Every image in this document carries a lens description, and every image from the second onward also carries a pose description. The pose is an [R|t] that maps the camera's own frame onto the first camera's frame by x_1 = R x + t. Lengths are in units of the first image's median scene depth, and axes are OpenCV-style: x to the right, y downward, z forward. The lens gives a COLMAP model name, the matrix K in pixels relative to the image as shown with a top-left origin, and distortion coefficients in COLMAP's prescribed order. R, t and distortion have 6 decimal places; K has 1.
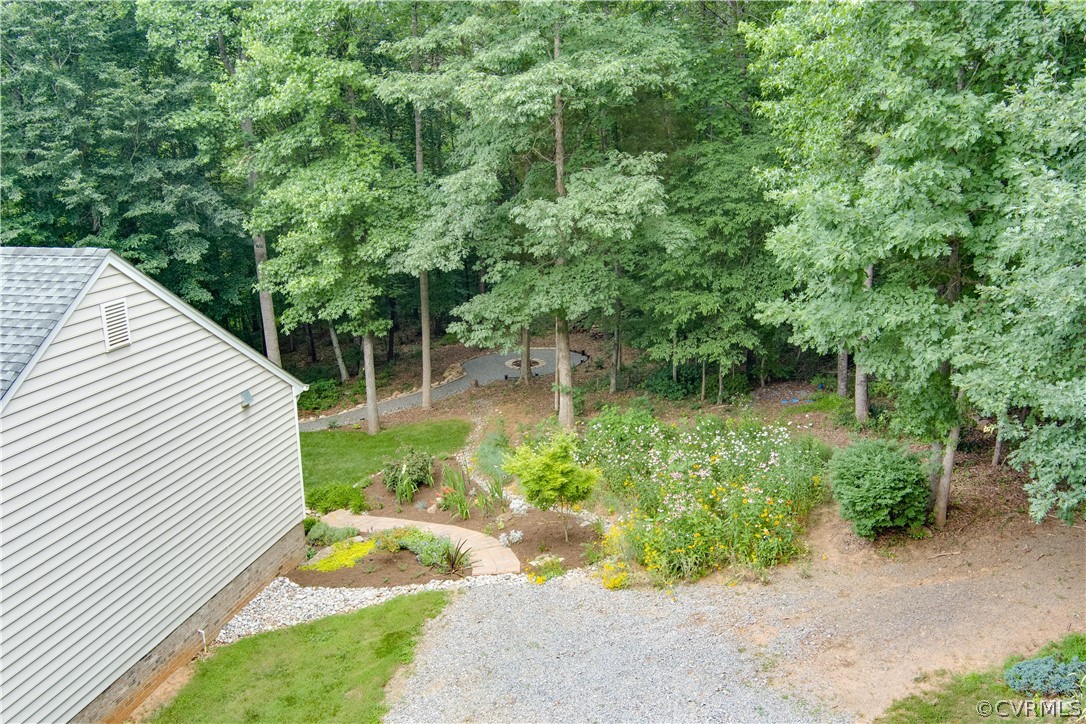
lens RADIAL K [[911.5, 0, 542.2], [0, 911.5, 361.8], [0, 0, 1]] dist [-0.048189, 0.008666]
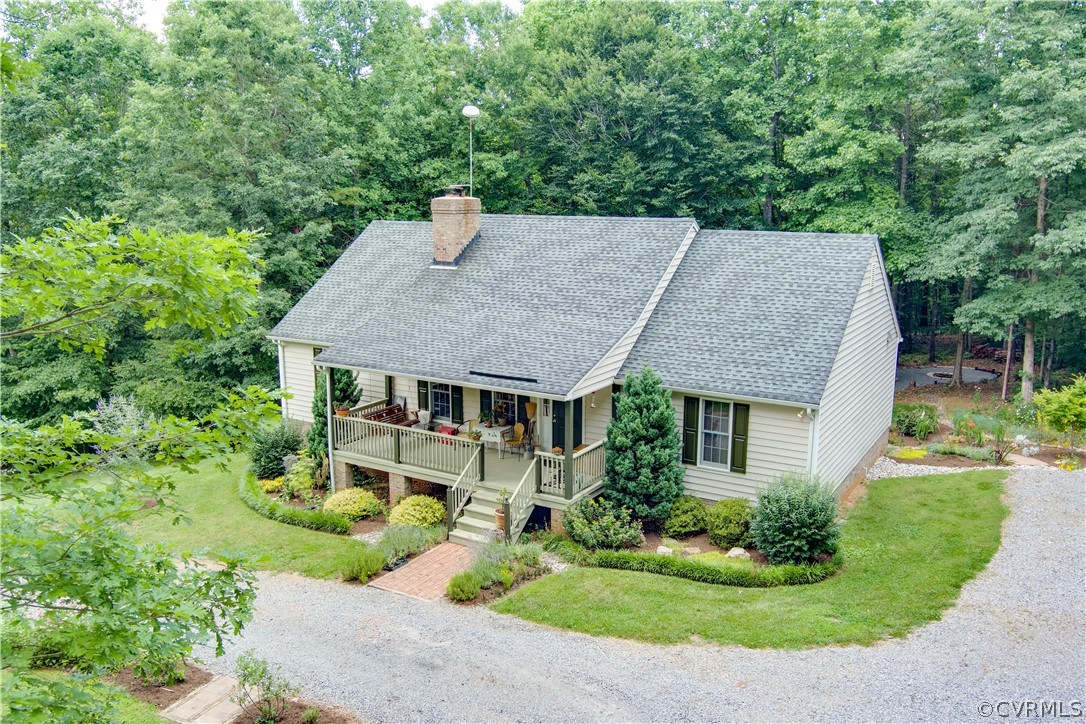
lens RADIAL K [[911.5, 0, 543.9], [0, 911.5, 363.2], [0, 0, 1]] dist [-0.048189, 0.008666]
pose [[0.953139, 0.067494, -0.294909, -0.297484], [-0.083977, 0.995515, -0.043574, 0.145323], [0.290645, 0.066297, 0.954531, -0.521597]]
